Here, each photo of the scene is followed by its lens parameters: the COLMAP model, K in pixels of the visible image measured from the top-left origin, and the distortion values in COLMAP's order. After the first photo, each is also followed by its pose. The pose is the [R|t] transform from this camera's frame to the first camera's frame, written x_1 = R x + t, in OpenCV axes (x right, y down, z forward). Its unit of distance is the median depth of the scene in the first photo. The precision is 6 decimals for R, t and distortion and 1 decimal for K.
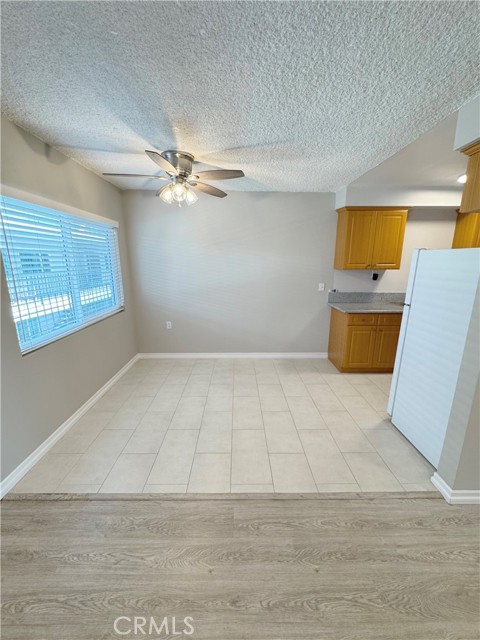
lens RADIAL K [[257.3, 0, 240.0], [0, 257.3, 318.7], [0, 0, 1]] dist [-0.003390, 0.000512]
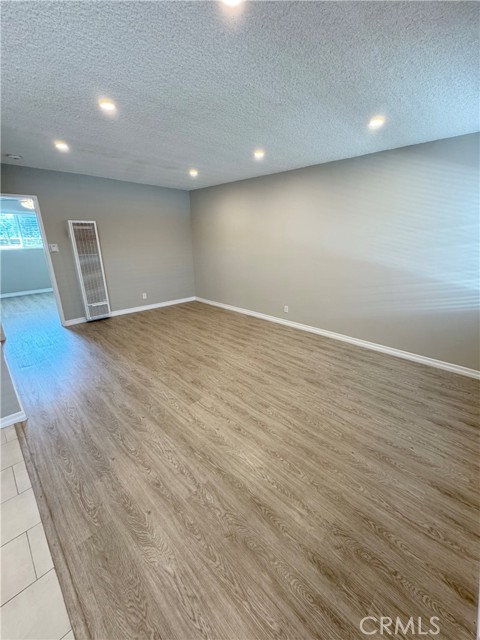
lens RADIAL K [[257.3, 0, 240.8], [0, 257.3, 320.8], [0, 0, 1]] dist [-0.003390, 0.000512]
pose [[-0.714909, -0.229046, 0.660638, -0.397015], [0.150536, 0.872250, 0.465315, -0.099367], [-0.682821, 0.432108, -0.589100, 0.417438]]
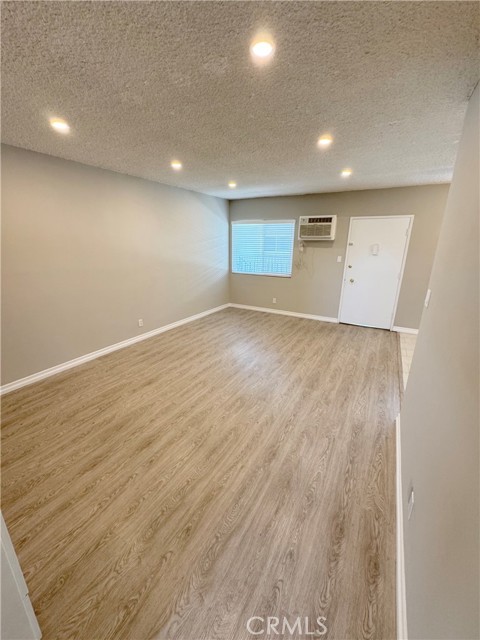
lens RADIAL K [[257.3, 0, 239.6], [0, 257.3, 322.2], [0, 0, 1]] dist [-0.003390, 0.000512]
pose [[-0.500371, 0.247825, -0.829585, 1.201899], [-0.203631, 0.897597, 0.390965, -0.078666], [0.841524, 0.364557, -0.398667, 0.332288]]
